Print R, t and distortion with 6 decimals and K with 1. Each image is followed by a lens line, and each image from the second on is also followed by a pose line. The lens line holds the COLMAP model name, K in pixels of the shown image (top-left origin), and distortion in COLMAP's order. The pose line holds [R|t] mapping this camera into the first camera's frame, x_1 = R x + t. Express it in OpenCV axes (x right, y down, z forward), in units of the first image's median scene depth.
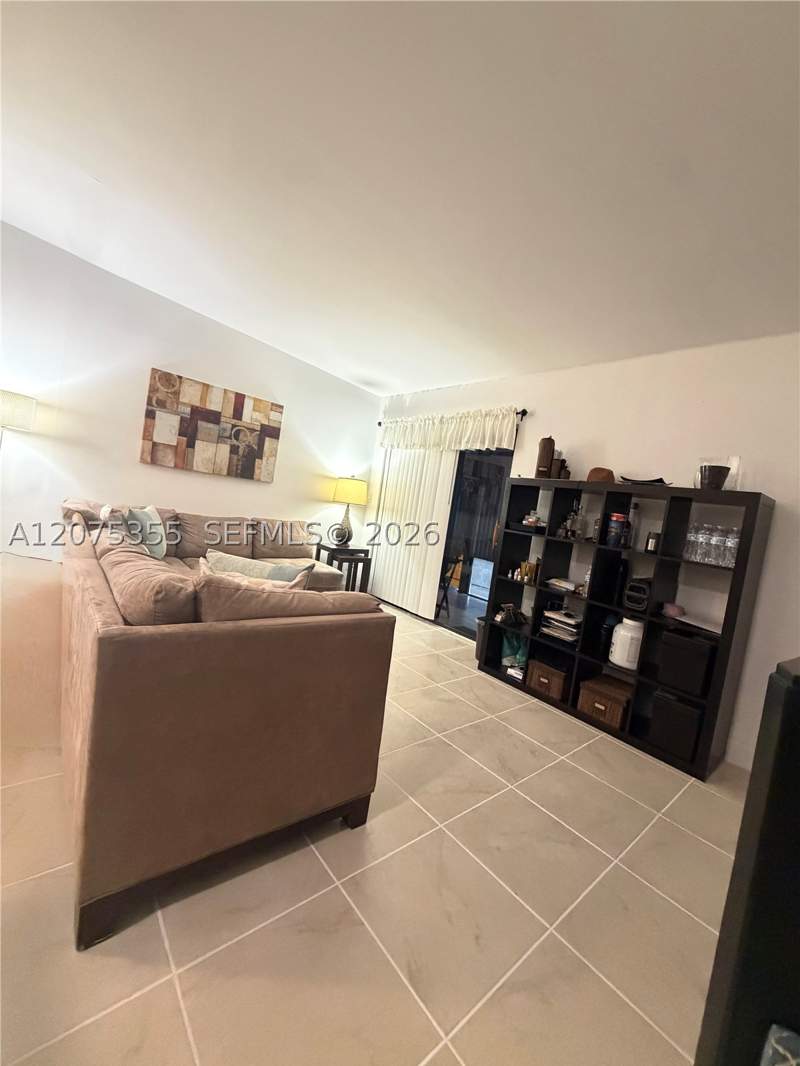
lens RADIAL K [[426.8, 0, 400.8], [0, 426.8, 530.4], [0, 0, 1]] dist [-0.001094, 0.000079]
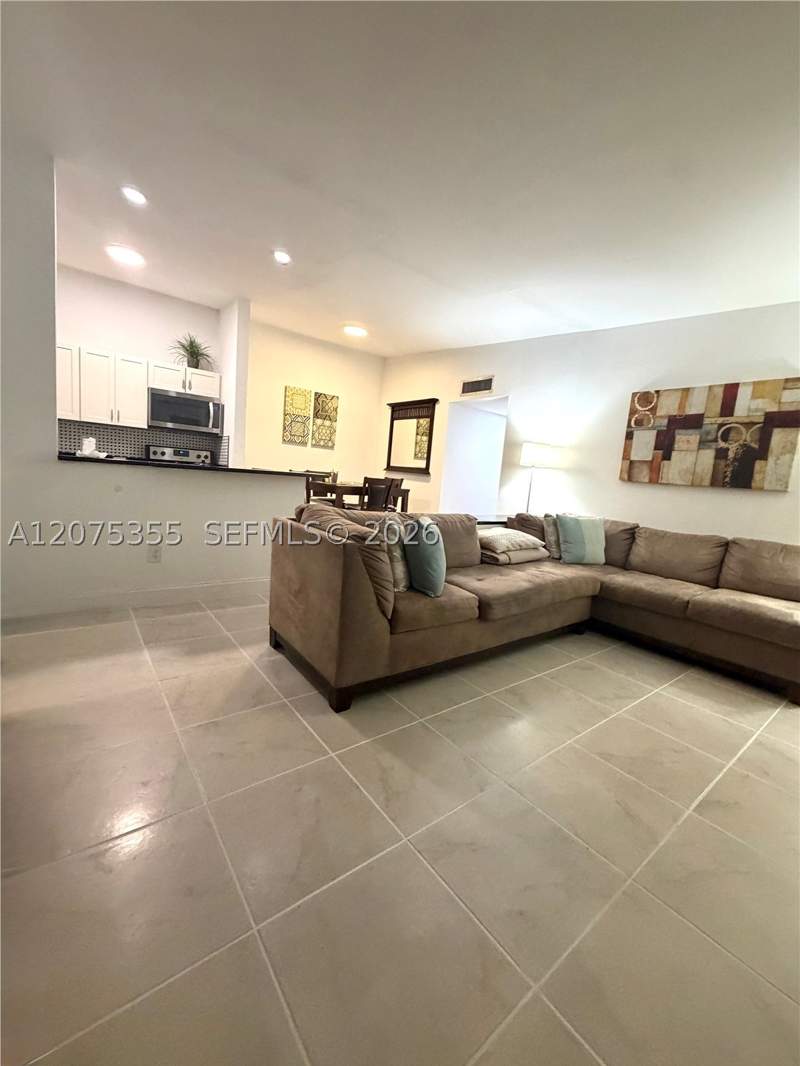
lens RADIAL K [[426.8, 0, 401.1], [0, 426.8, 532.4], [0, 0, 1]] dist [-0.001094, 0.000079]
pose [[-0.038720, -0.016719, -0.999110, 0.464467], [-0.143549, 0.989582, -0.010996, 0.059249], [0.988885, 0.142996, -0.040717, 0.463087]]
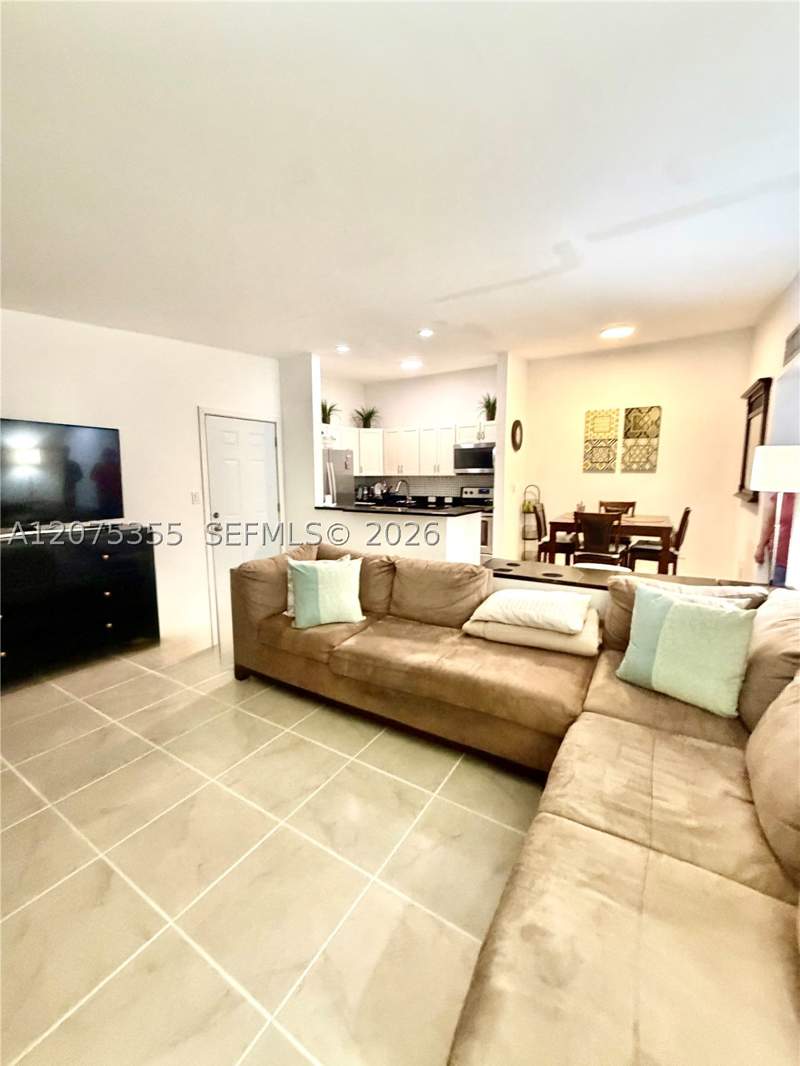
lens RADIAL K [[426.8, 0, 397.0], [0, 426.8, 527.4], [0, 0, 1]] dist [-0.001094, 0.000079]
pose [[-0.946820, -0.100334, -0.305721, -0.055622], [-0.146769, 0.980209, 0.132853, -0.139426], [0.286341, 0.170658, -0.942807, 1.165039]]
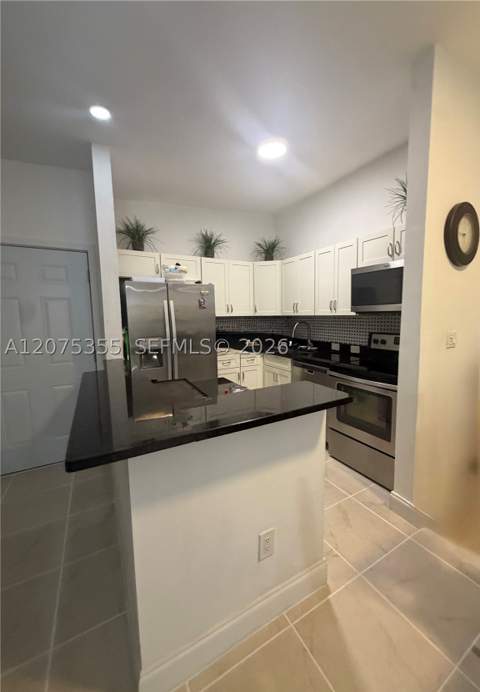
lens RADIAL K [[274.4, 0, 260.1], [0, 274.4, 342.5], [0, 0, 1]] dist [-0.003578, -0.000229]
pose [[-0.976552, -0.150075, 0.154351, -0.633997], [-0.122004, 0.976517, 0.177568, -0.177650], [-0.177375, 0.154573, -0.971929, 0.379788]]
